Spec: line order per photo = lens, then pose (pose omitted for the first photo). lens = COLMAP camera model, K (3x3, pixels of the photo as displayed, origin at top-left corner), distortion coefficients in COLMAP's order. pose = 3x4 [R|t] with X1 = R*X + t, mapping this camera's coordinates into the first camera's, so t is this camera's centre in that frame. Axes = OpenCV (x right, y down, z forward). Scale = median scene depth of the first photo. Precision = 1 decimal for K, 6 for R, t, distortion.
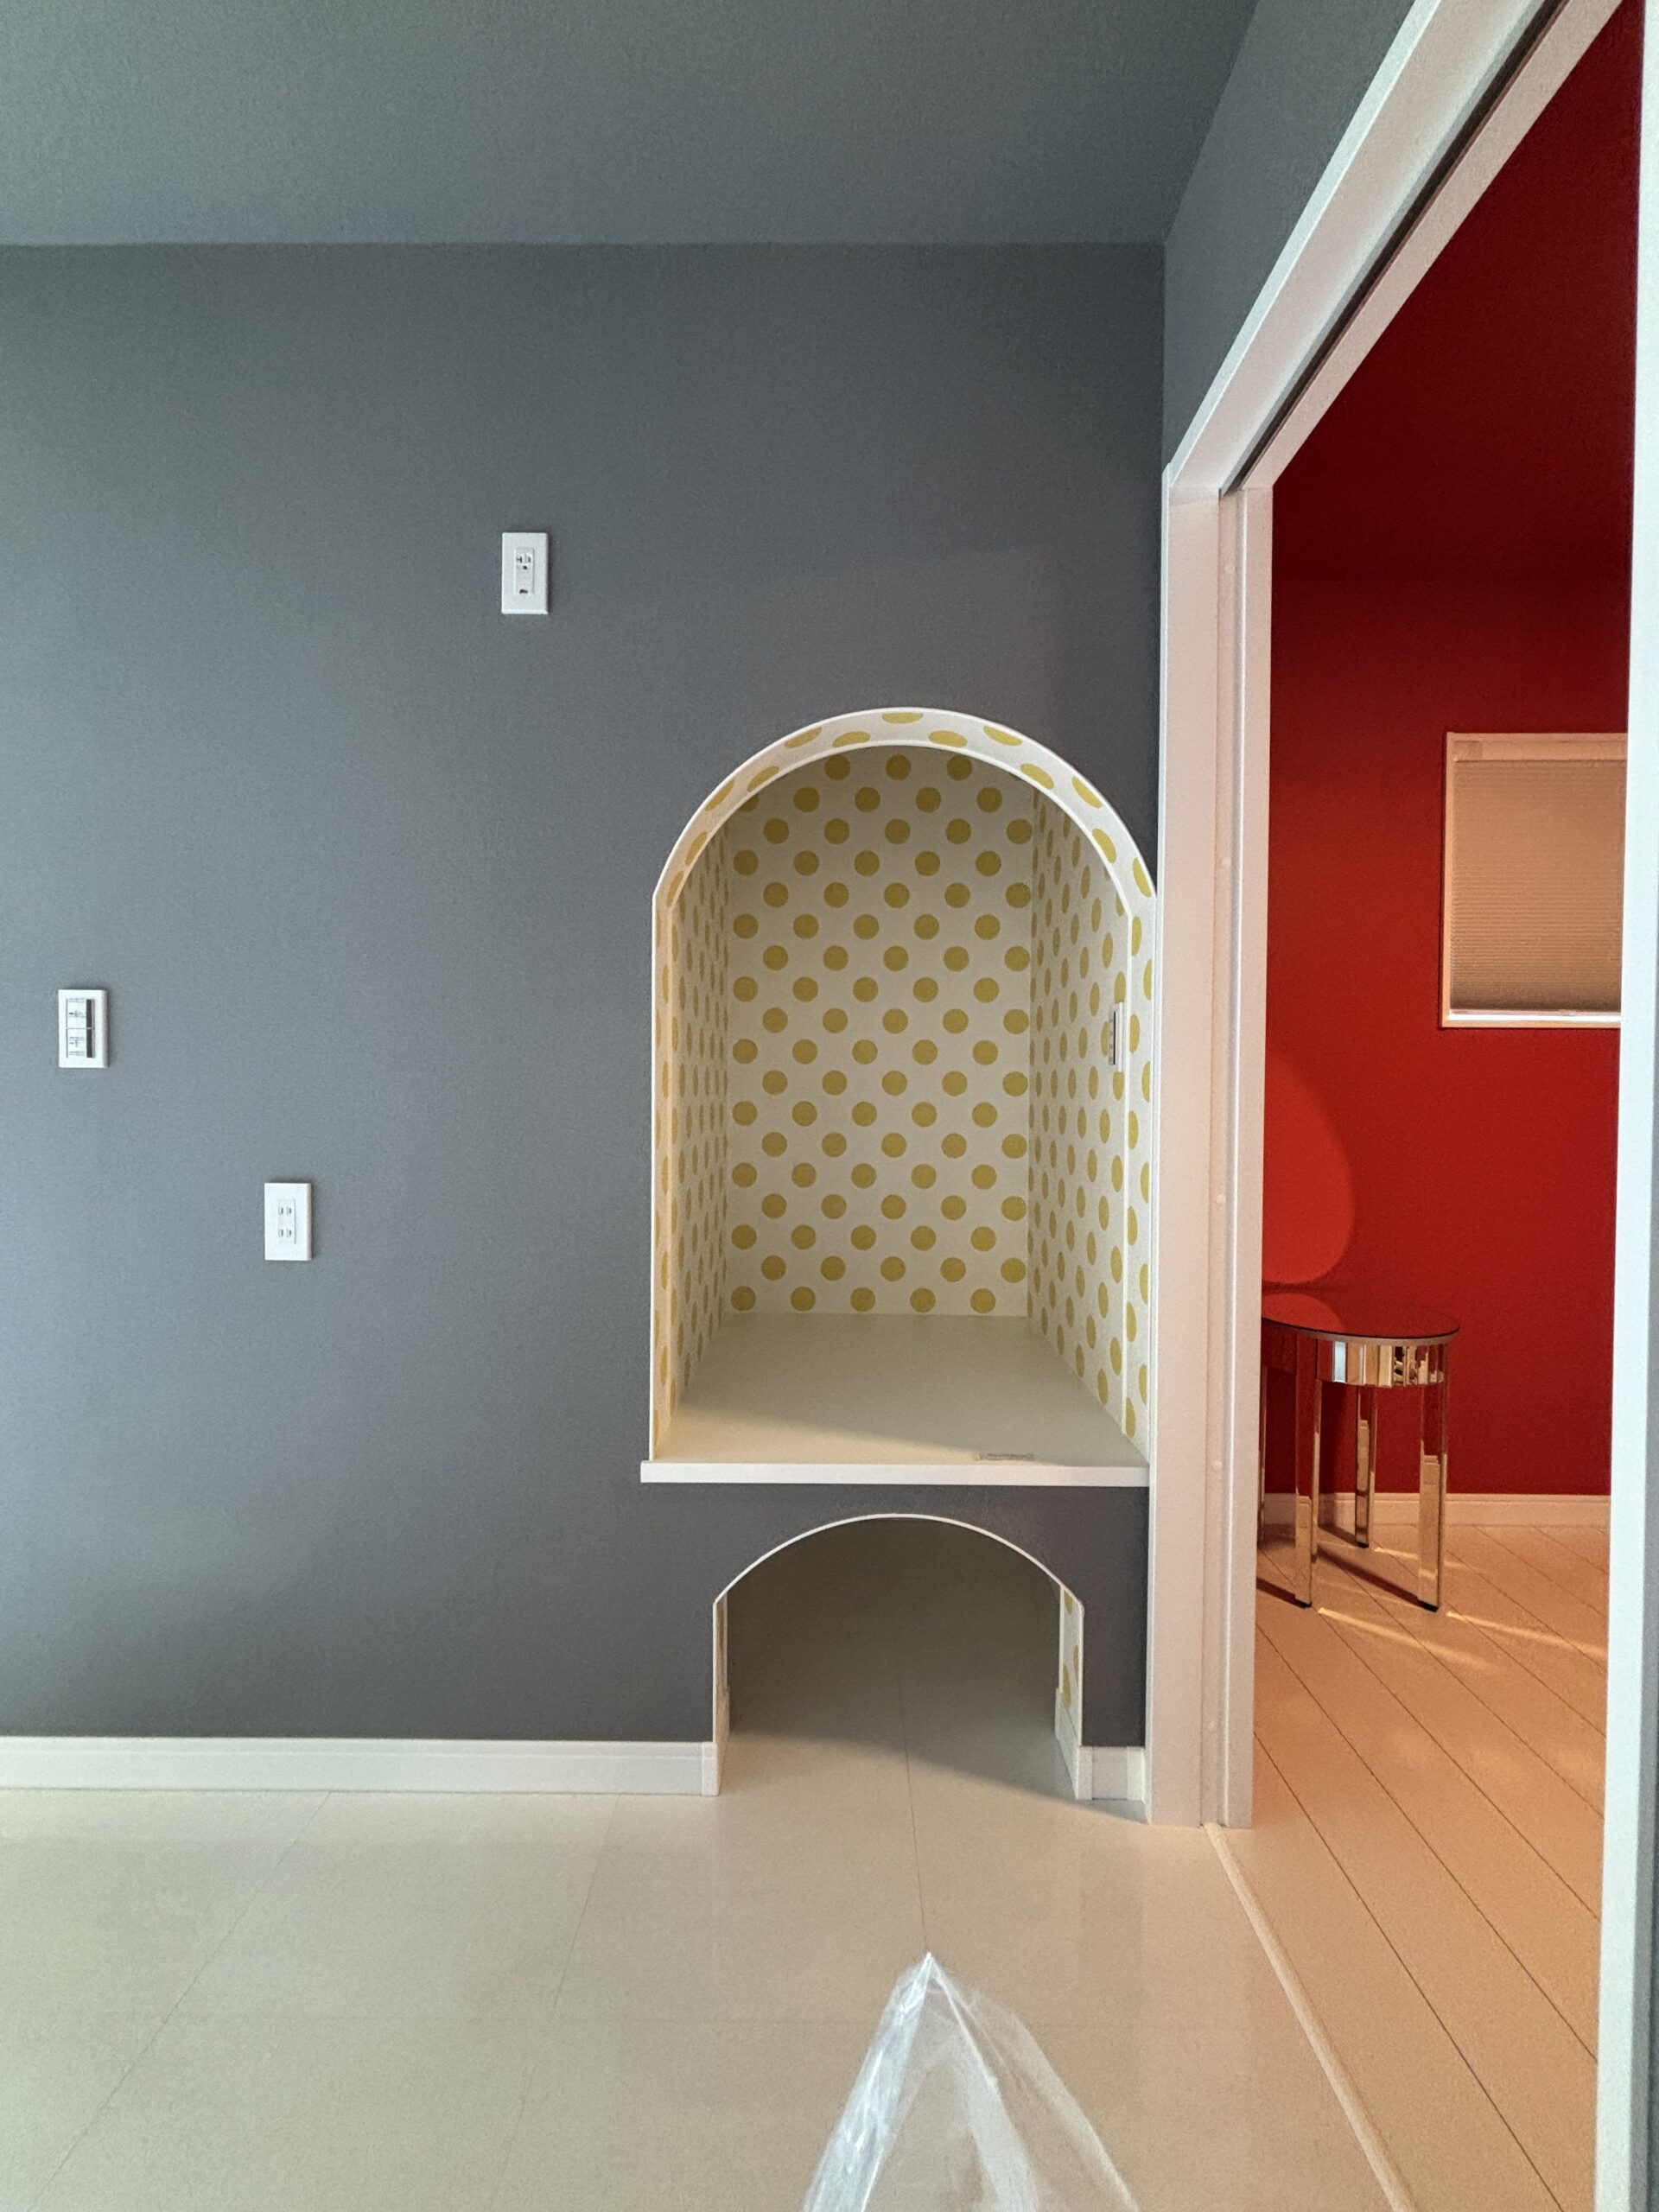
lens RADIAL K [[896.8, 0, 829.3], [0, 896.8, 1102.7], [0, 0, 1]] dist [0.001480, 0.000164]
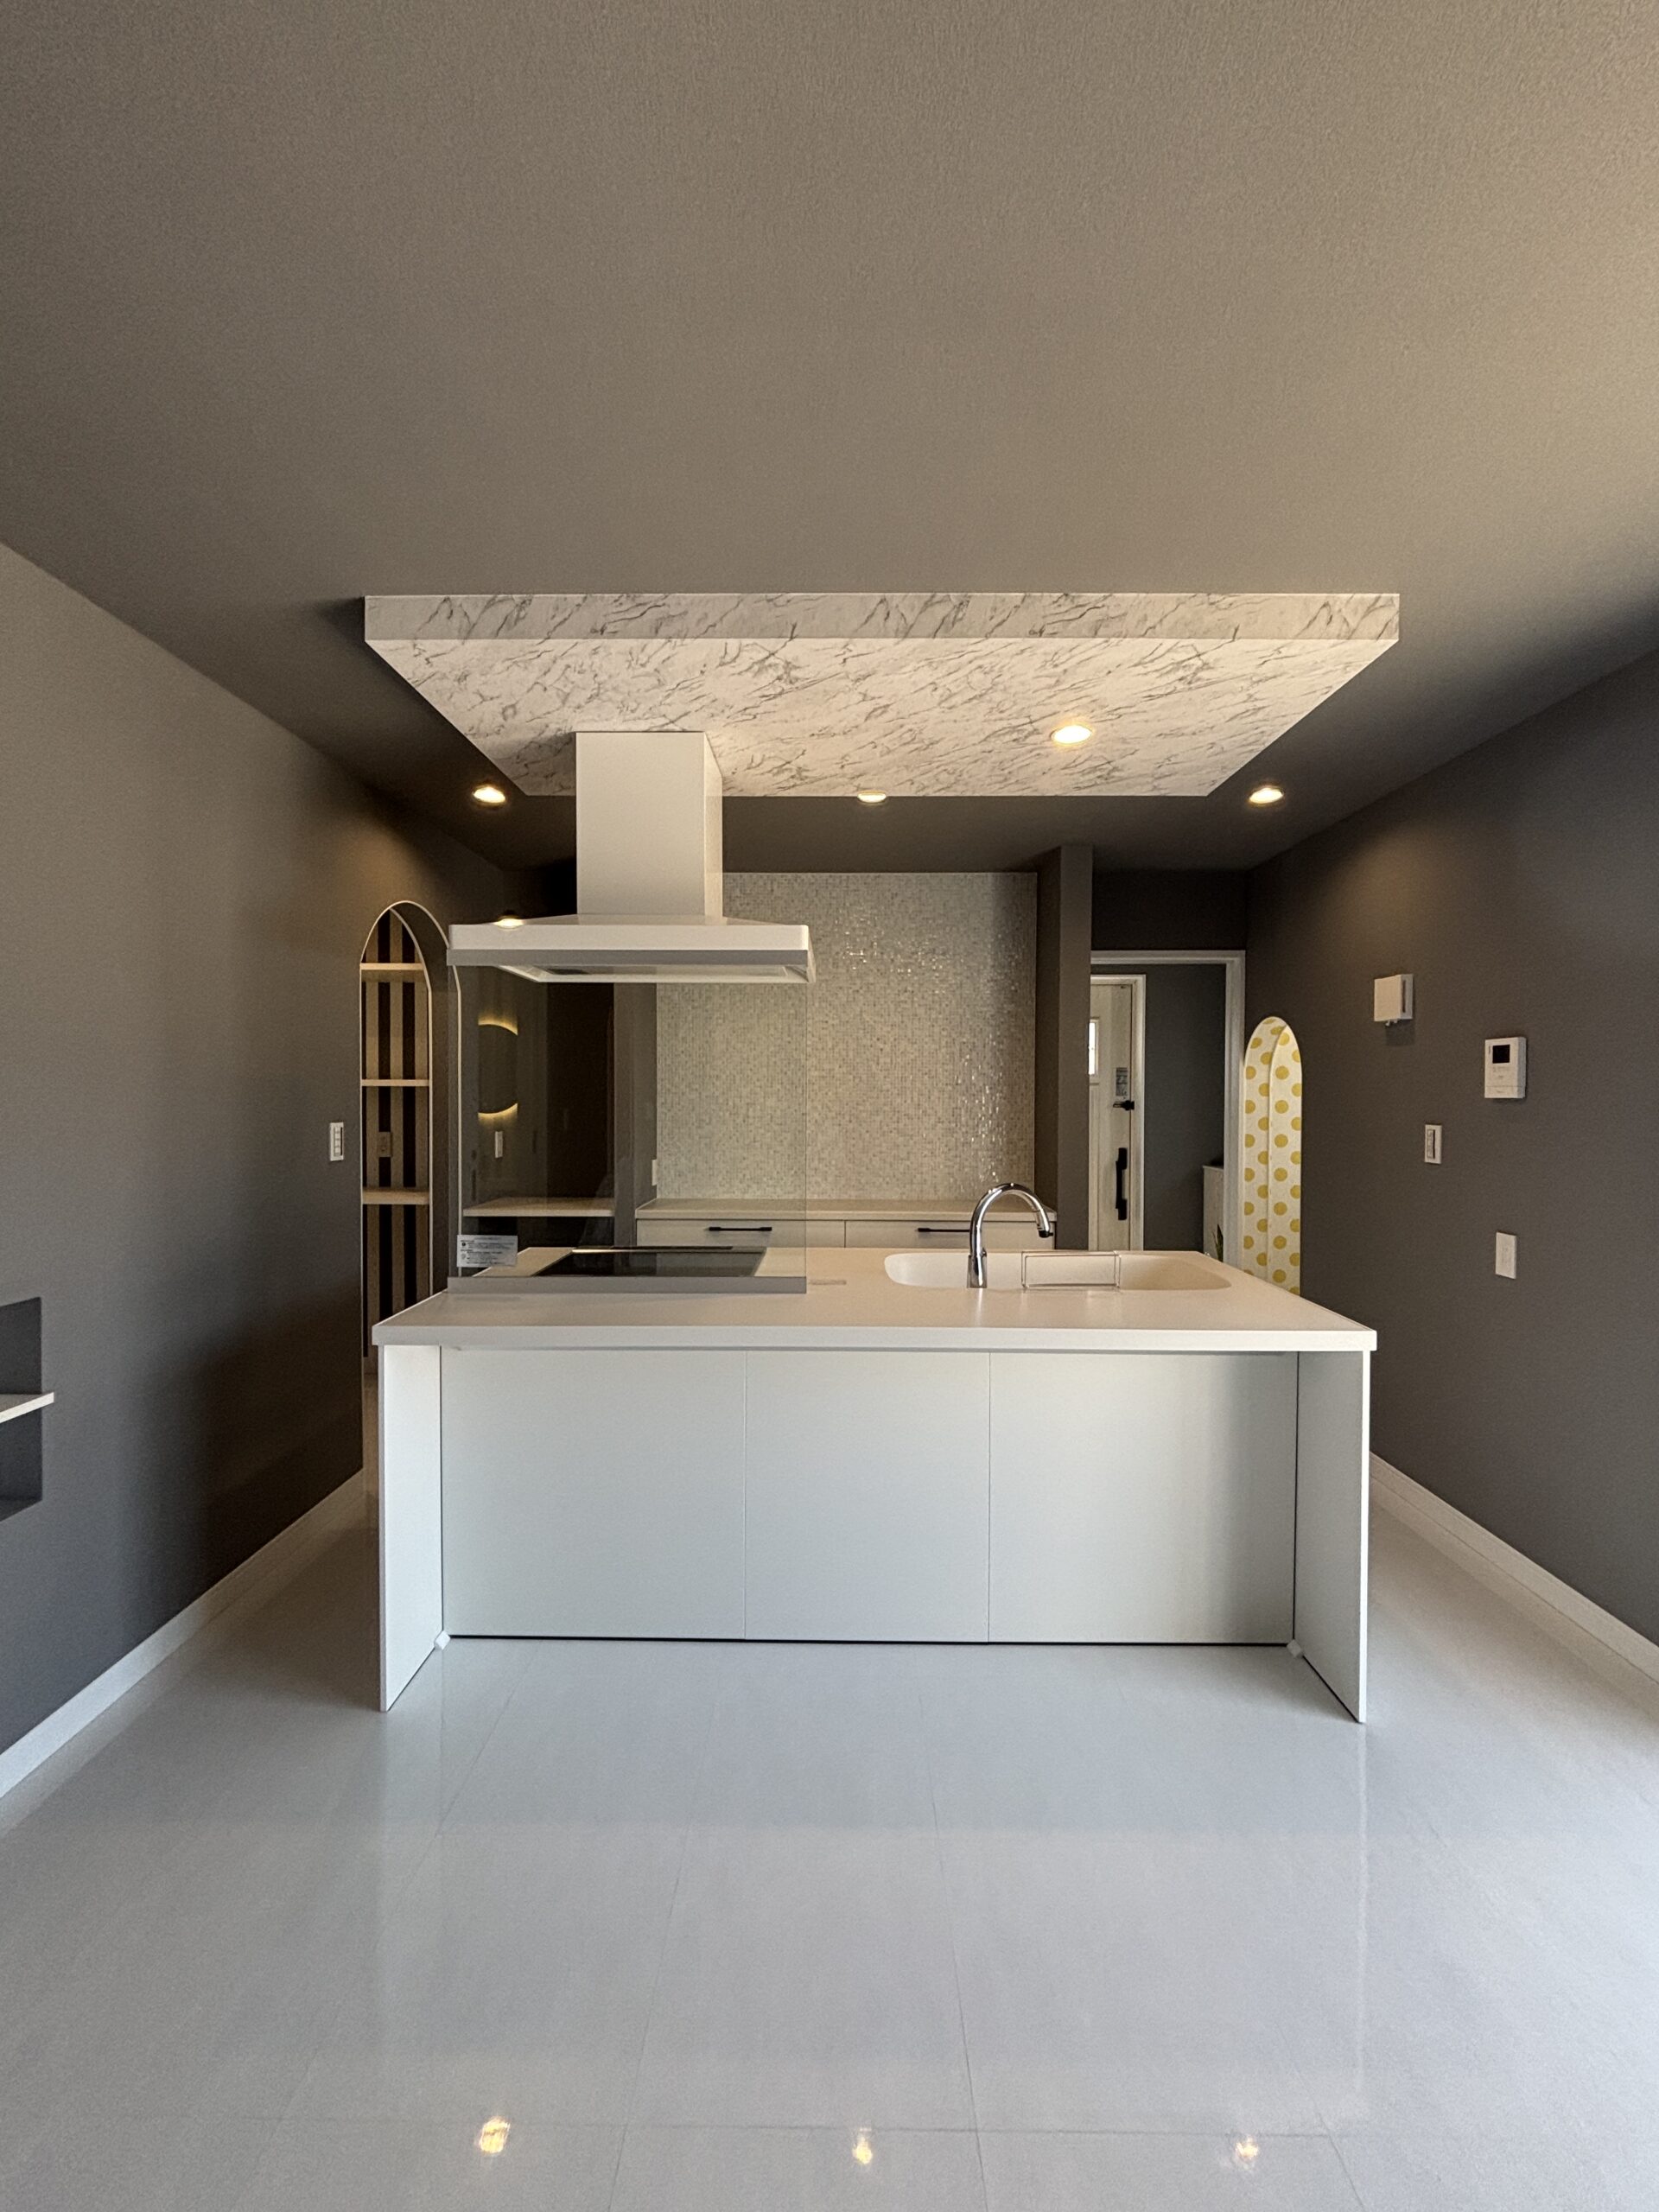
lens RADIAL K [[896.8, 0, 834.9], [0, 896.8, 1099.2], [0, 0, 1]] dist [0.001480, 0.000164]
pose [[0.004134, 0.001678, -0.999990, 1.214948], [-0.014948, 0.999887, 0.001616, -0.167274], [0.999880, 0.014941, 0.004159, -0.376073]]
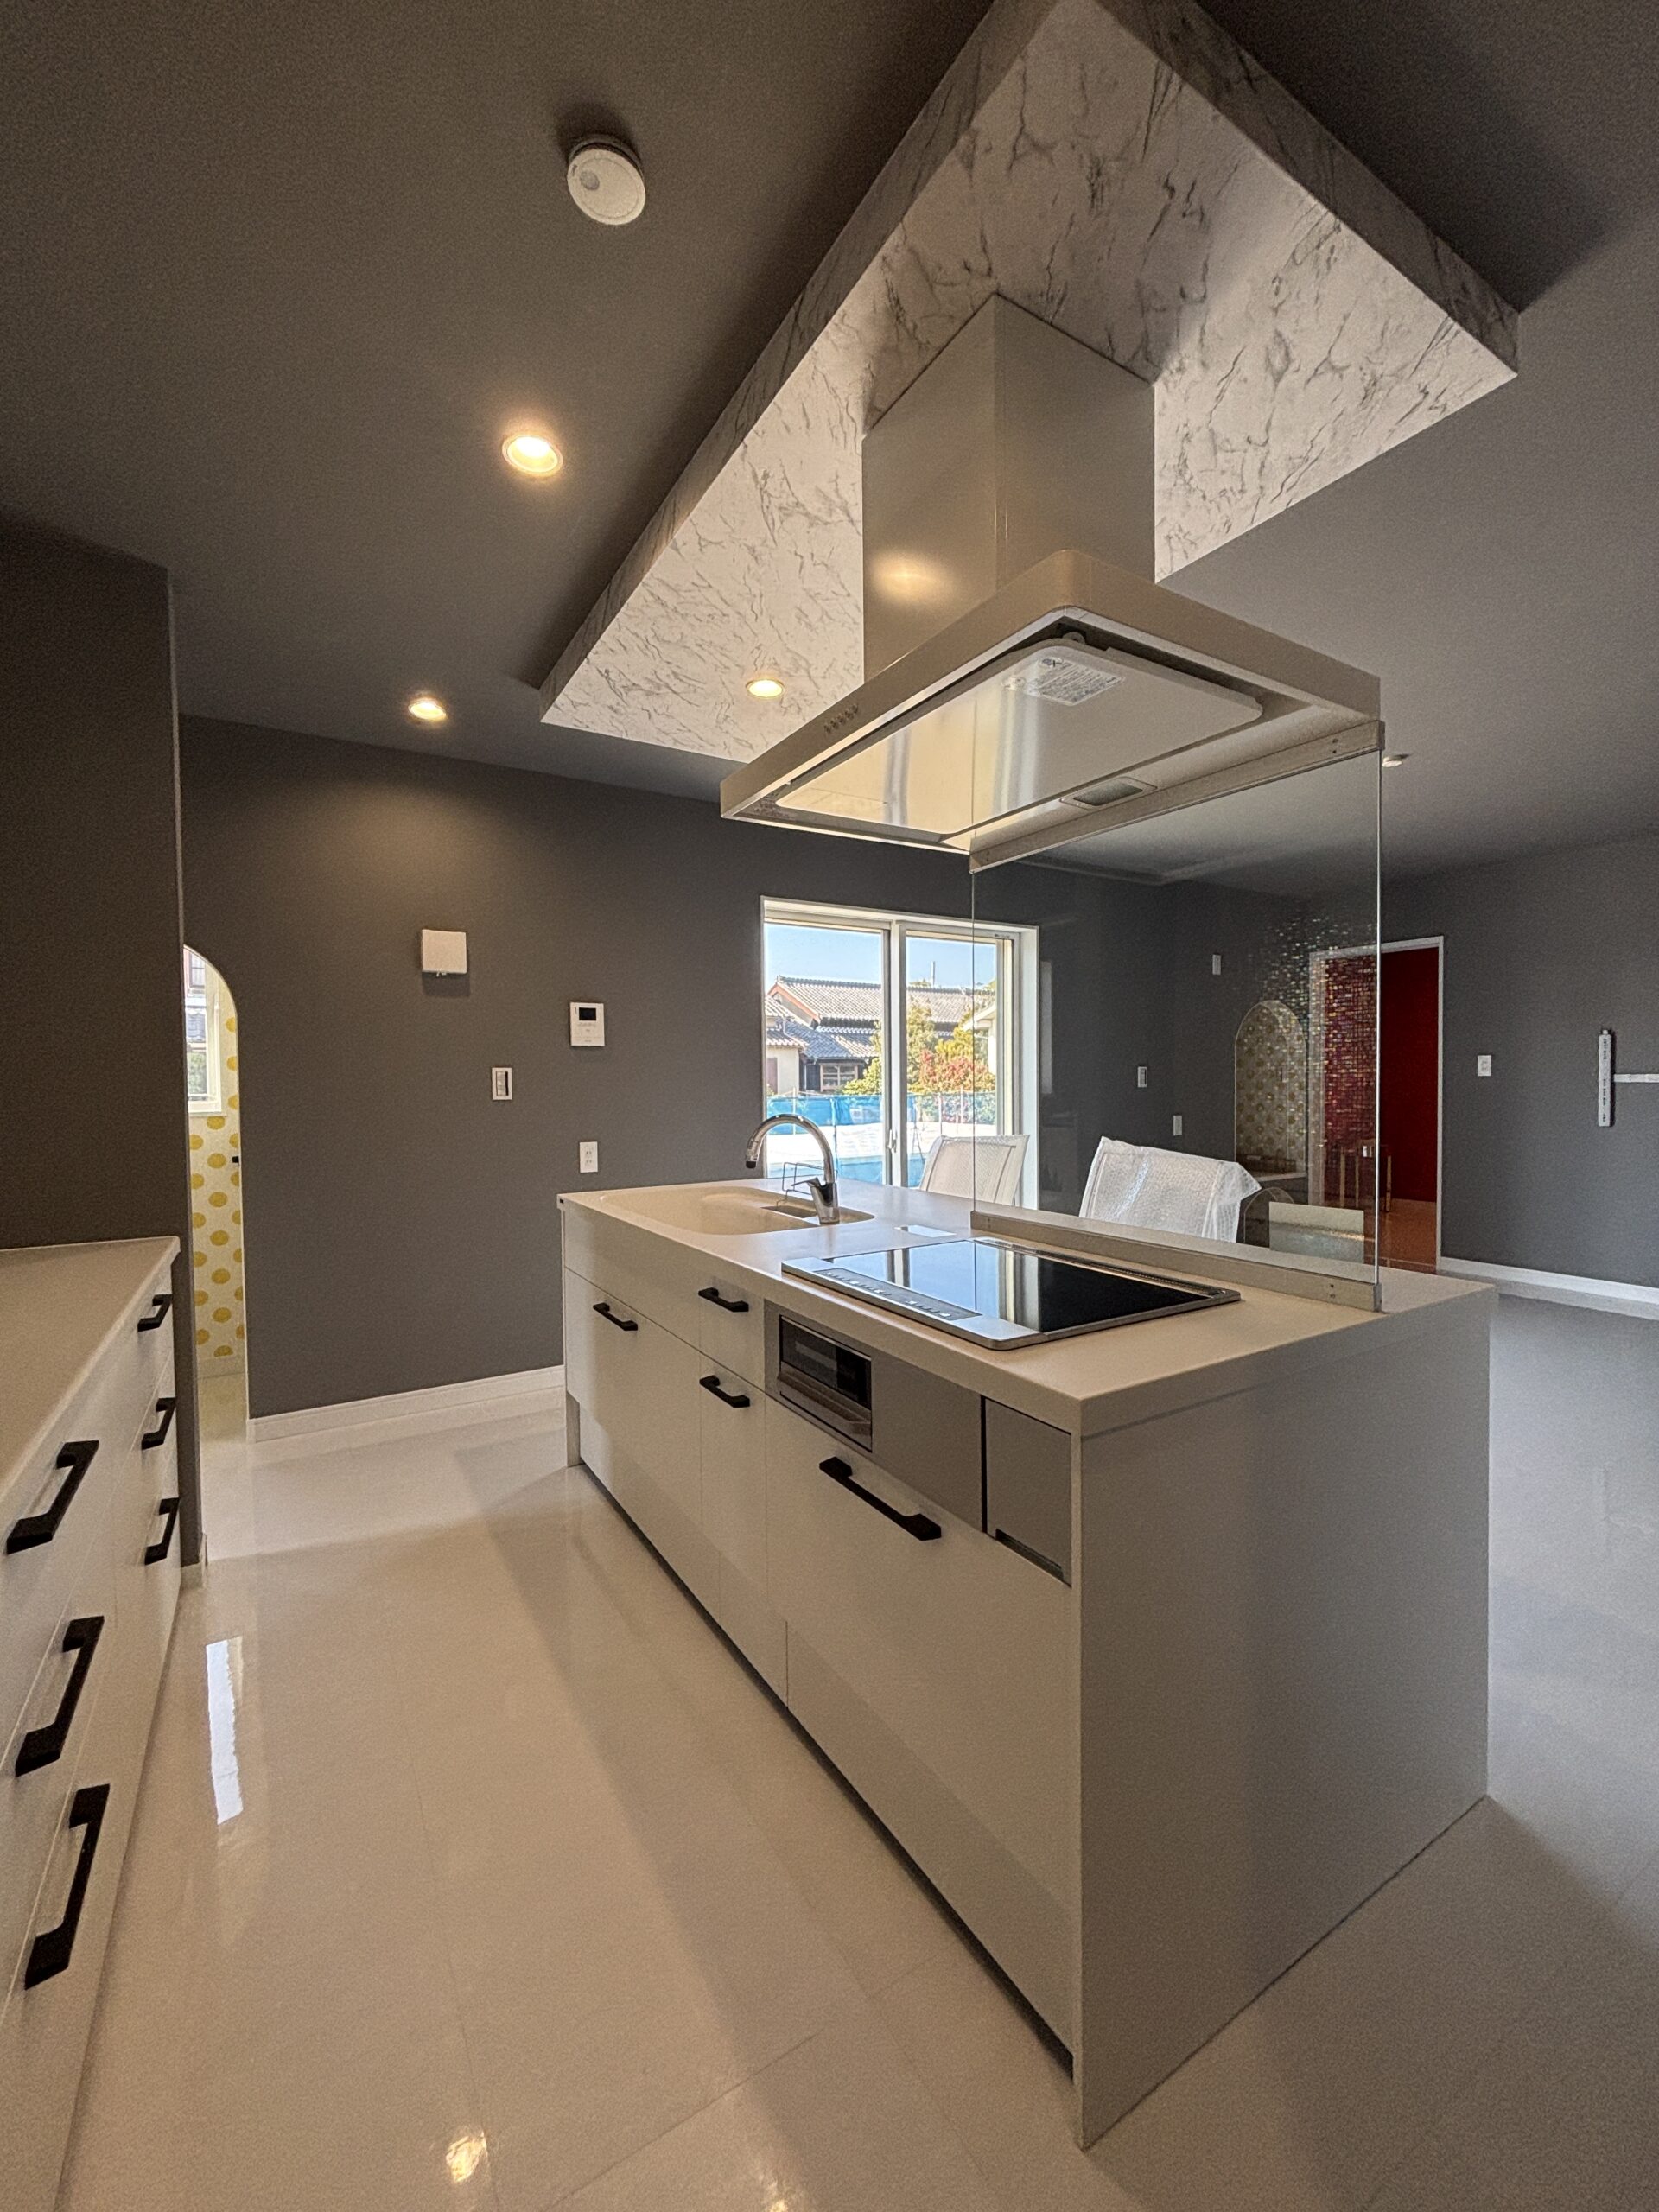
lens RADIAL K [[896.8, 0, 834.6], [0, 896.8, 1108.9], [0, 0, 1]] dist [0.001480, 0.000164]
pose [[0.846716, -0.024429, 0.531484, -1.367342], [0.014729, 0.999639, 0.022482, -0.053803], [-0.531841, -0.011208, 0.846770, -1.555454]]
